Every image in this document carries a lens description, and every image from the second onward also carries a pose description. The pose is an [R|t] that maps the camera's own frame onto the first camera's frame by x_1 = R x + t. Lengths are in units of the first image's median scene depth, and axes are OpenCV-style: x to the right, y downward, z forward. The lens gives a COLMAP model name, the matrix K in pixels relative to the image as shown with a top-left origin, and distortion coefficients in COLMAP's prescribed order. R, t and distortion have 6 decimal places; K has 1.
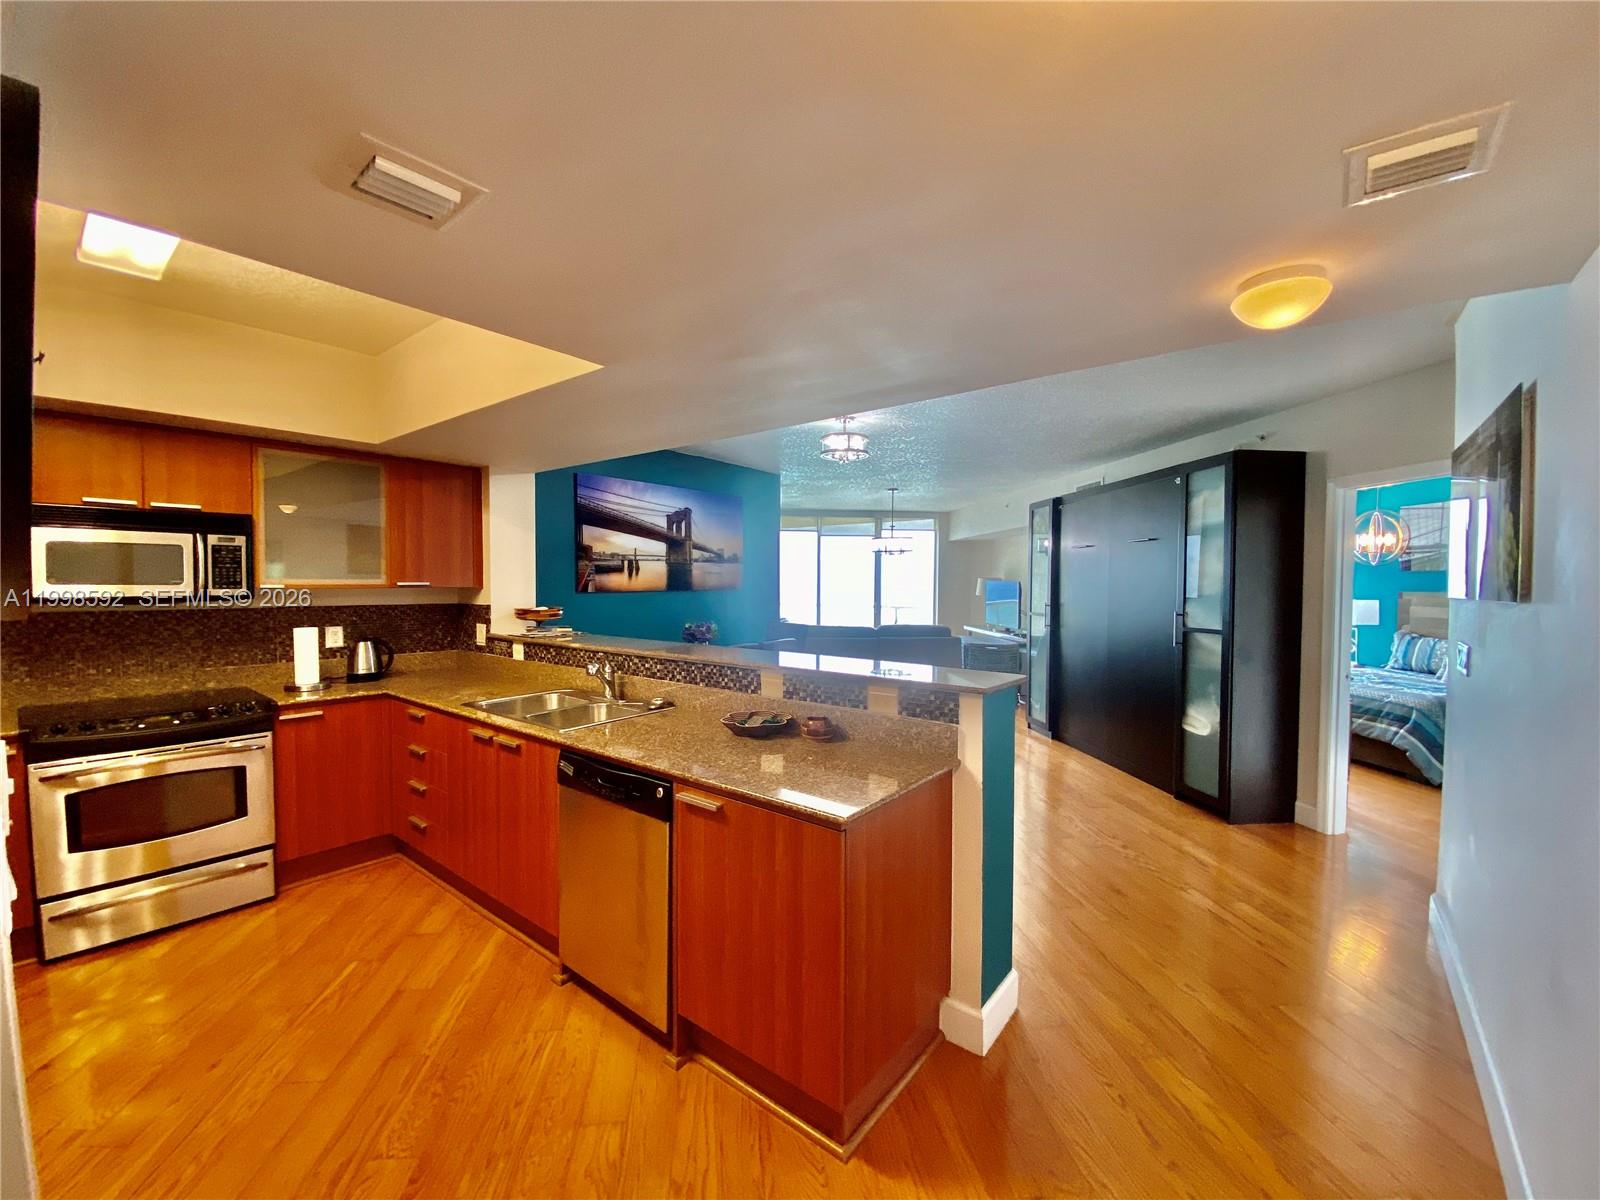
lens RADIAL K [[649.7, 0, 805.1], [0, 649.7, 599.0], [0, 0, 1]] dist [0.016872, -0.017638]
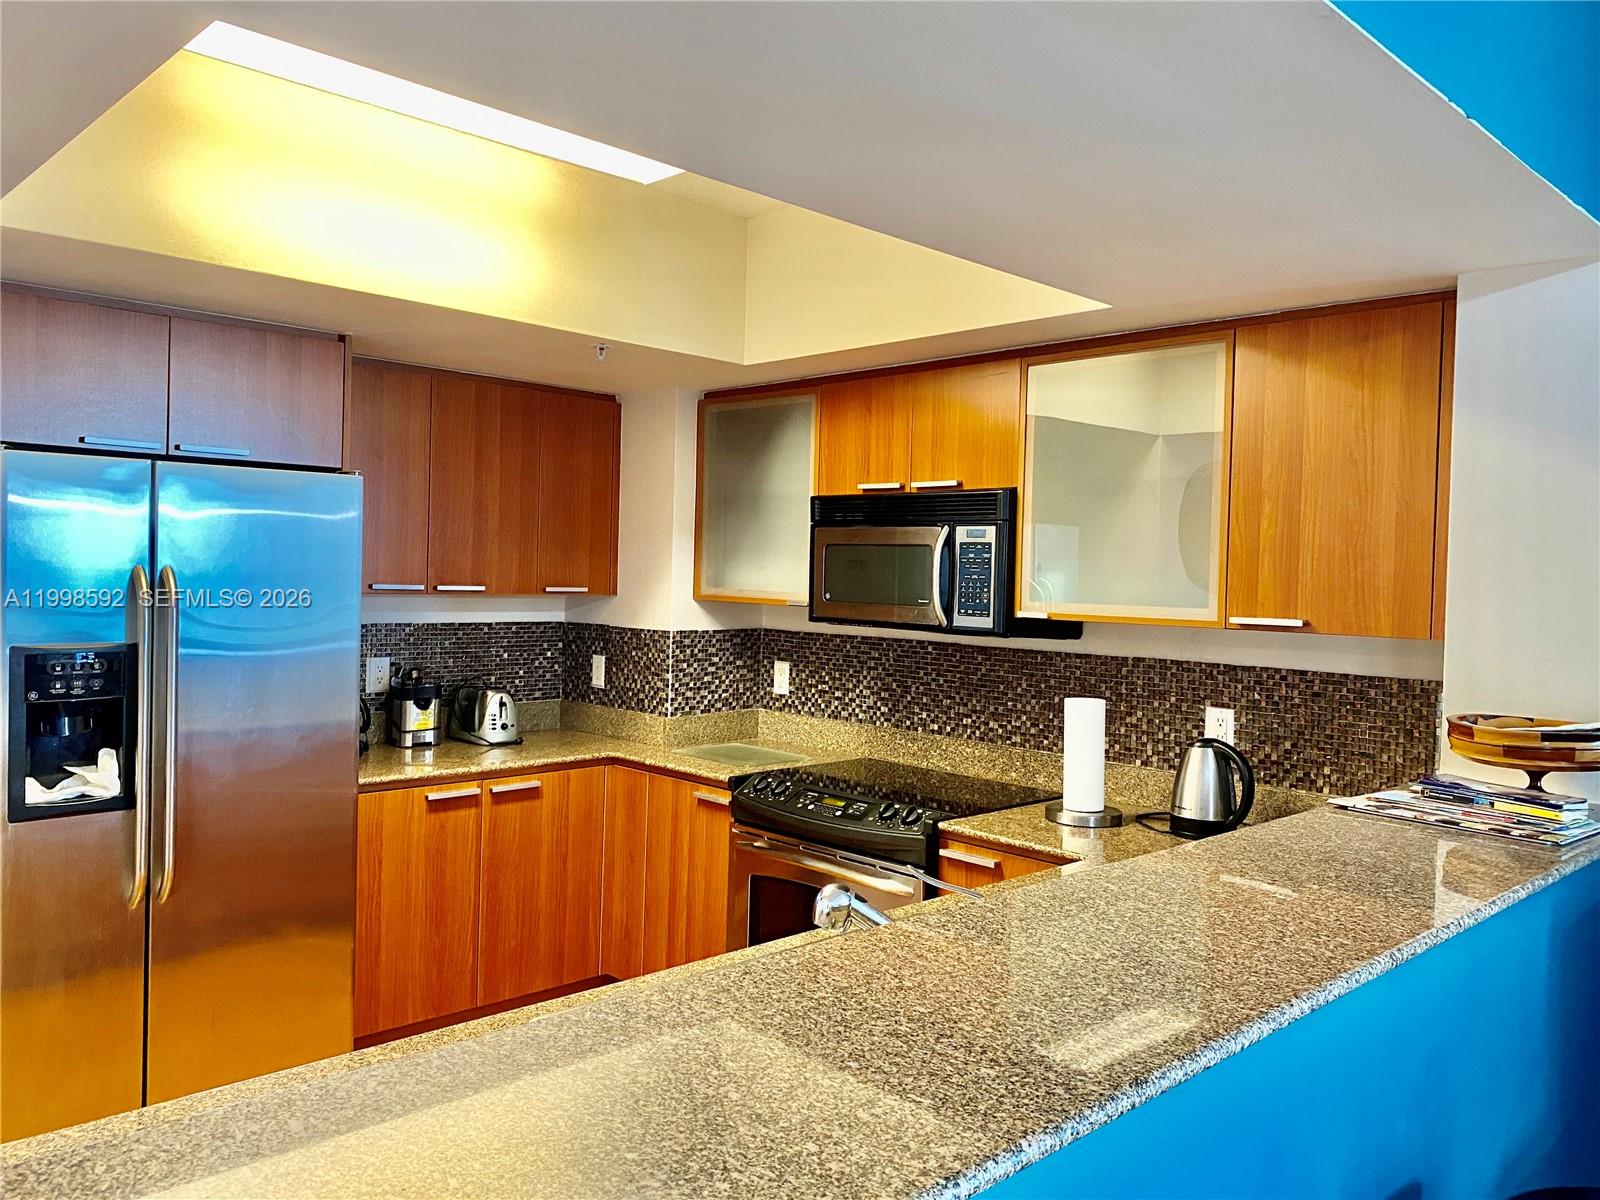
lens RADIAL K [[1228.9, 0, 784.2], [0, 1228.9, 566.4], [0, 0, 1]] dist [0.031752, -0.029337]
pose [[-0.156707, -0.010855, -0.987585, 0.212199], [-0.050427, 0.998723, -0.002976, -0.043085], [0.986357, 0.049334, -0.157055, 0.888131]]
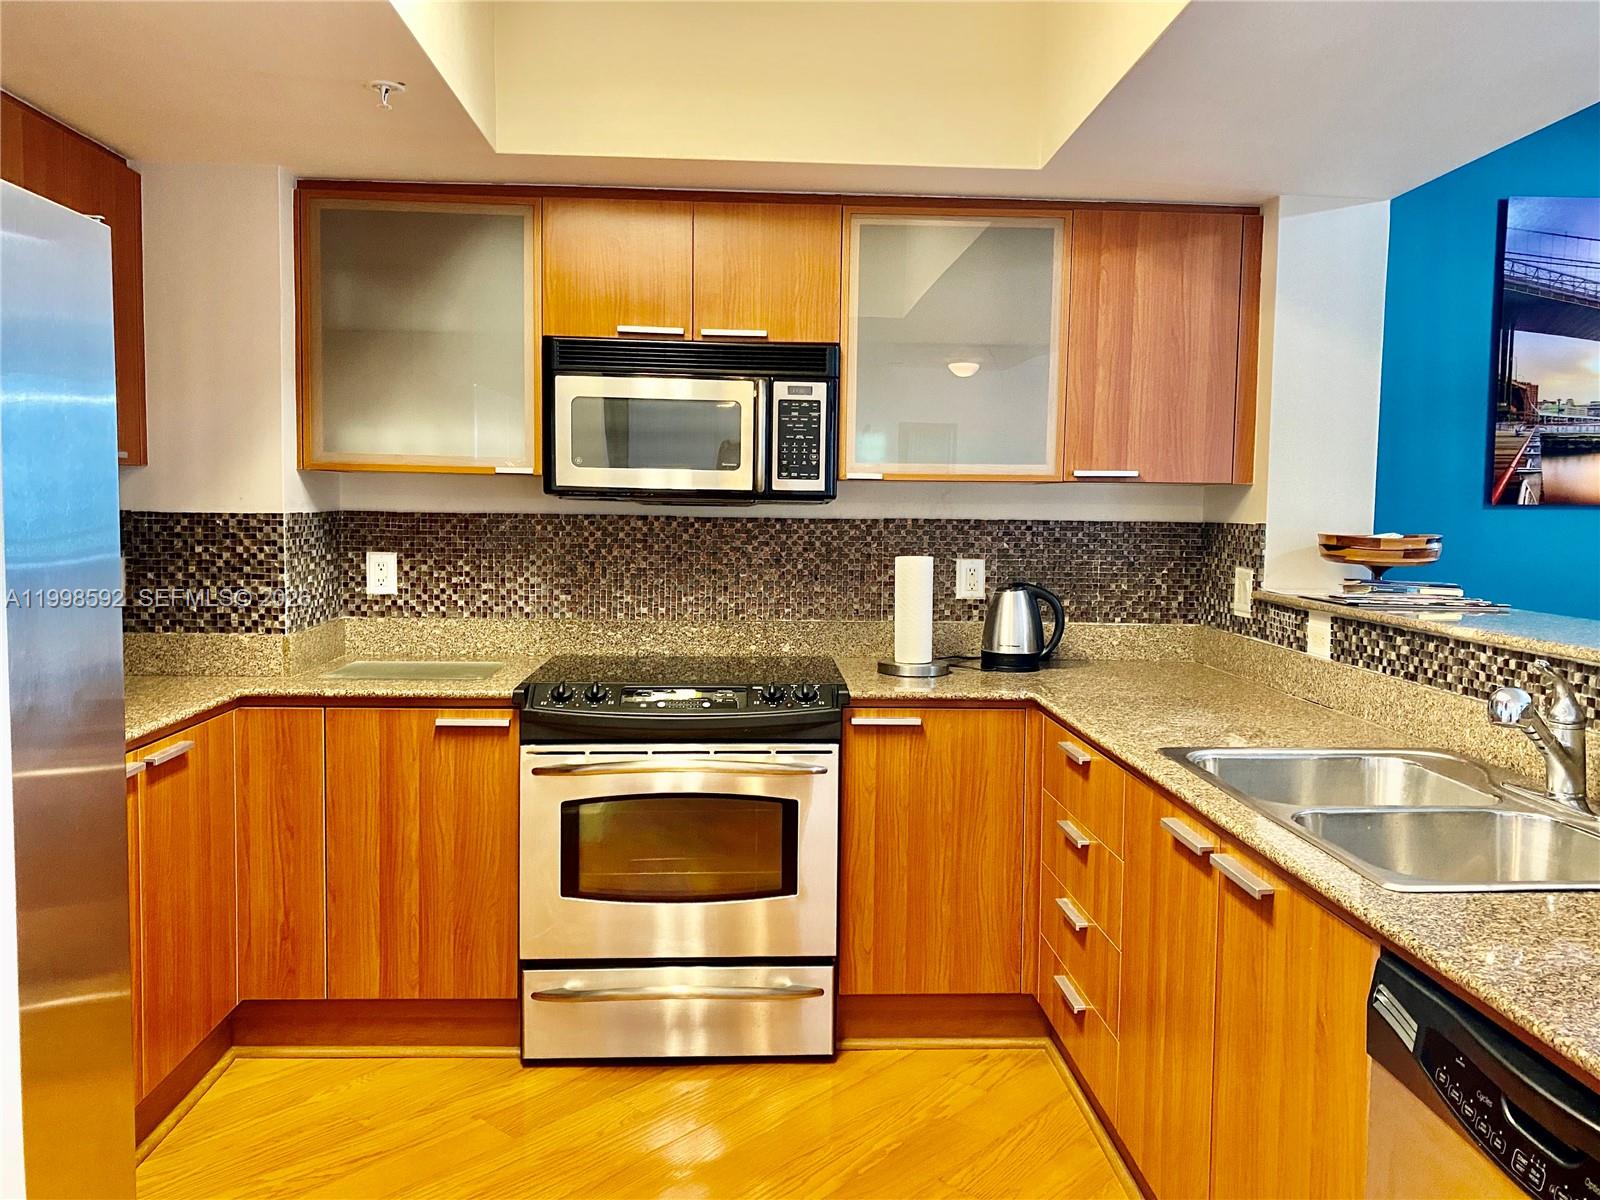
lens RADIAL K [[1228.9, 0, 796.1], [0, 1228.9, 581.2], [0, 0, 1]] dist [0.031752, -0.029337]
pose [[0.654947, 0.049619, -0.754044, -0.082458], [-0.029055, 0.998758, 0.040486, 0.026268], [0.755116, -0.004608, 0.655575, 0.274812]]
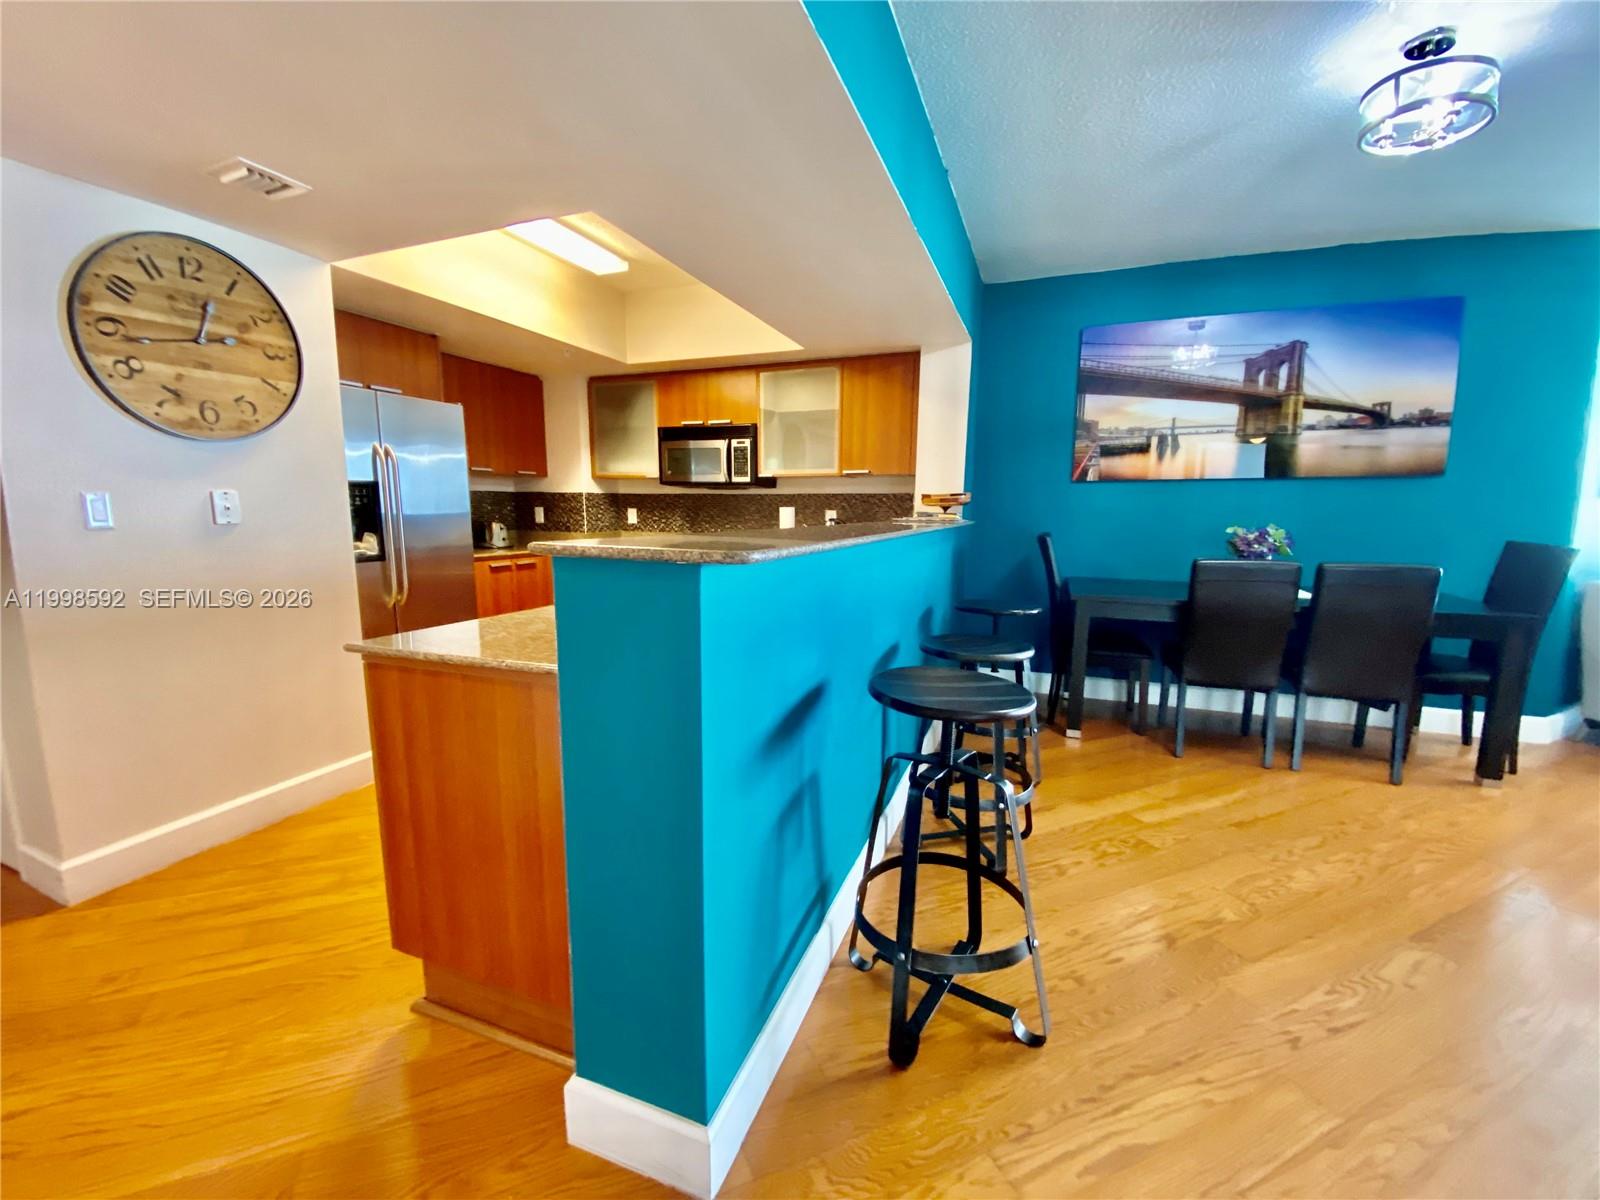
lens RADIAL K [[649.7, 0, 808.7], [0, 649.7, 598.8], [0, 0, 1]] dist [0.016872, -0.017638]
pose [[0.287465, 0.128707, -0.949104, 0.506546], [-0.027719, 0.991633, 0.126079, 0.060828], [0.957390, -0.009935, 0.288627, 0.639776]]
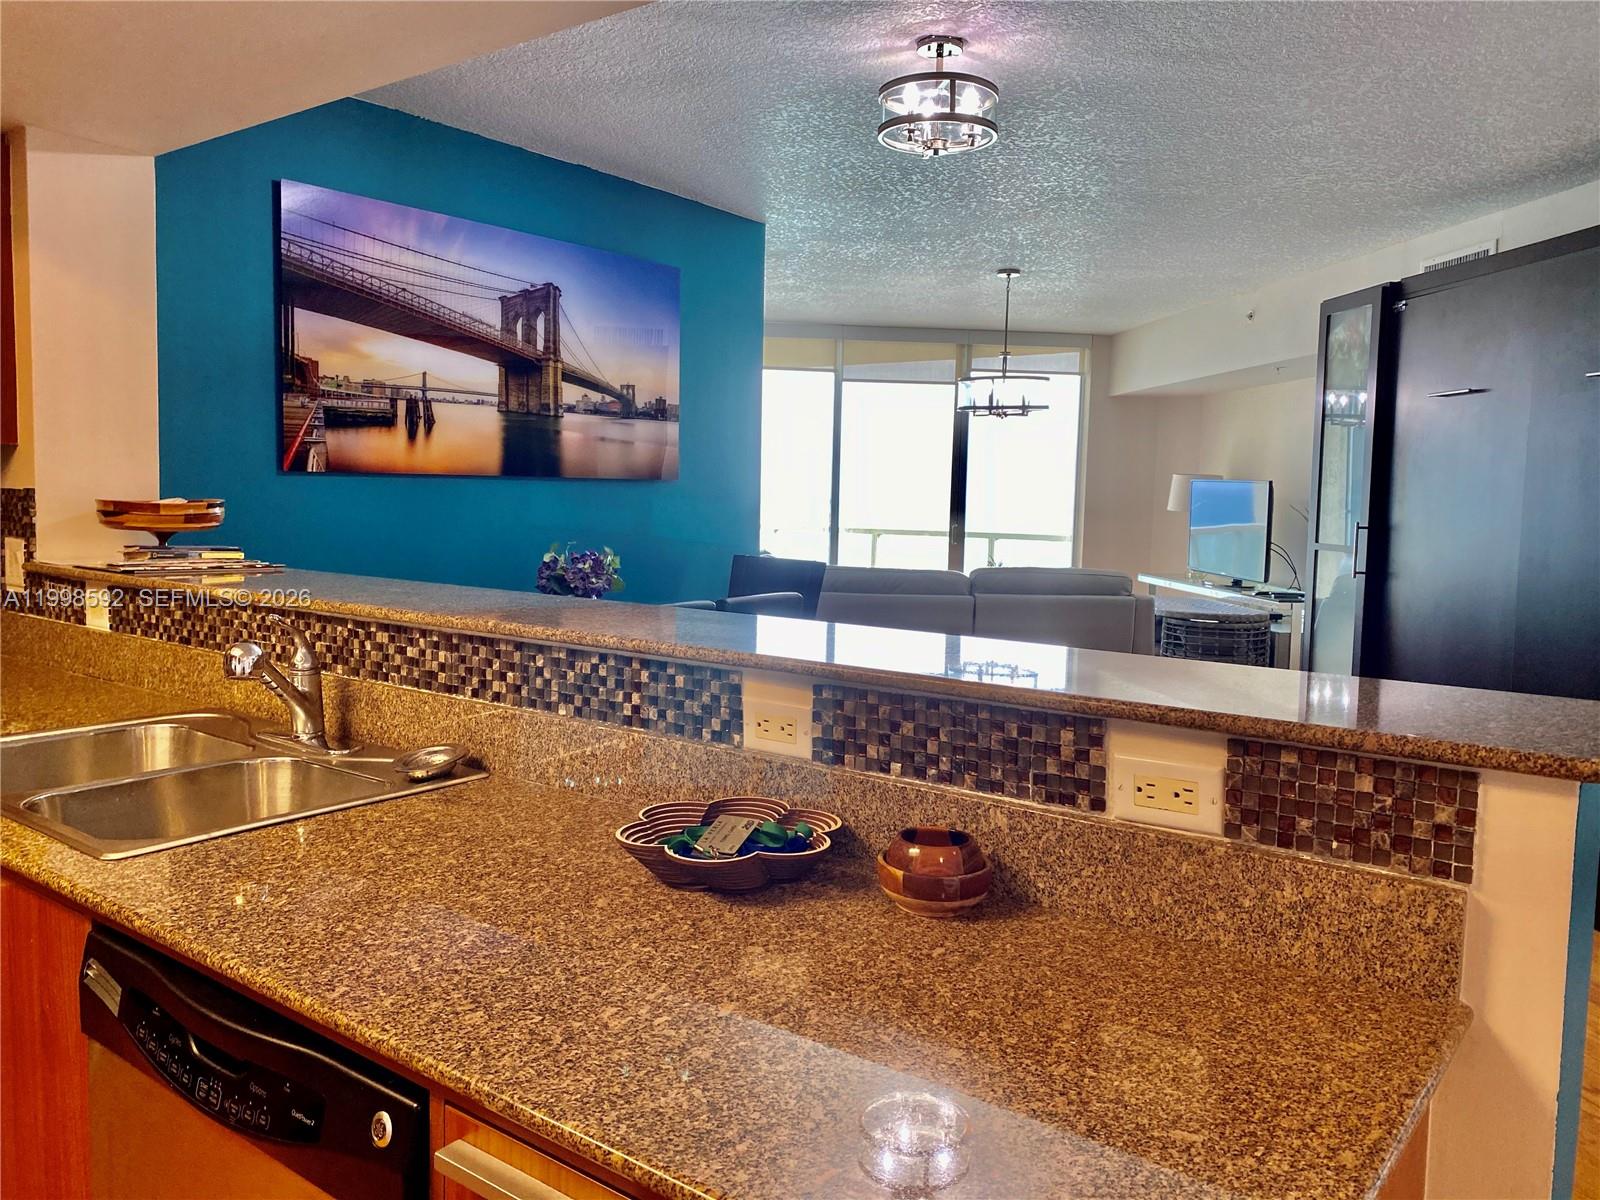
lens RADIAL K [[1228.9, 0, 805.4], [0, 1228.9, 592.1], [0, 0, 1]] dist [0.031752, -0.029337]
pose [[0.999772, 0.016037, 0.014106, -0.035379], [-0.016783, 0.998374, 0.054479, 0.026664], [-0.013209, -0.054703, 0.998415, 0.291855]]
